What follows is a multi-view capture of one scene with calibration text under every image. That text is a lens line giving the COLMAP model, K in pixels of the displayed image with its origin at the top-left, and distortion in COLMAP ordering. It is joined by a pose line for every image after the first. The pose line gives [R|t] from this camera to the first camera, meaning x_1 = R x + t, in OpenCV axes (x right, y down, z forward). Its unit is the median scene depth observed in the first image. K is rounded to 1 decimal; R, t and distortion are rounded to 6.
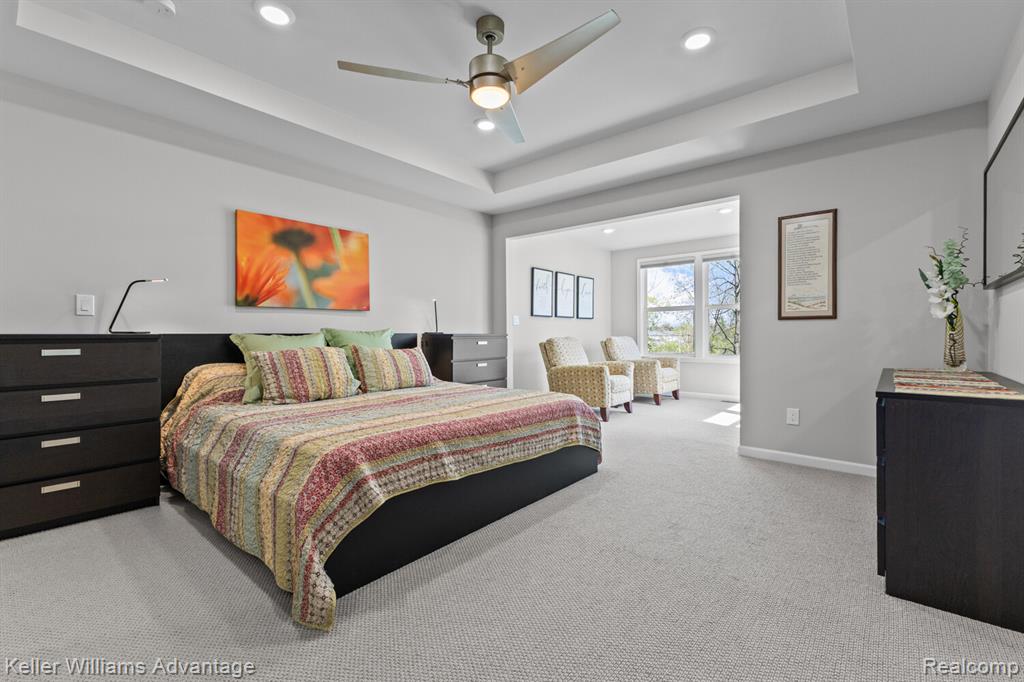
lens RADIAL K [[442.9, 0, 512.9], [0, 442.9, 339.9], [0, 0, 1]] dist [0.003676, -0.000786]
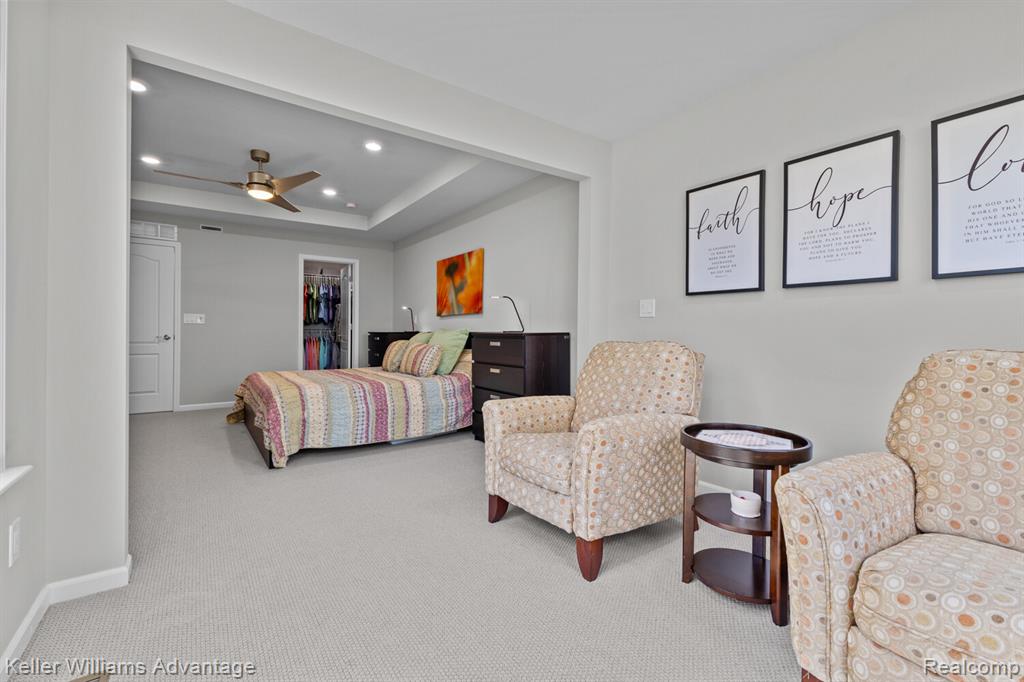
lens RADIAL K [[442.9, 0, 512.8], [0, 442.9, 334.4], [0, 0, 1]] dist [0.003676, -0.000786]
pose [[-0.247377, -0.007504, -0.968890, 0.824612], [-0.021237, 0.999772, -0.002321, -0.008994], [0.968687, 0.020002, -0.247479, 1.440451]]
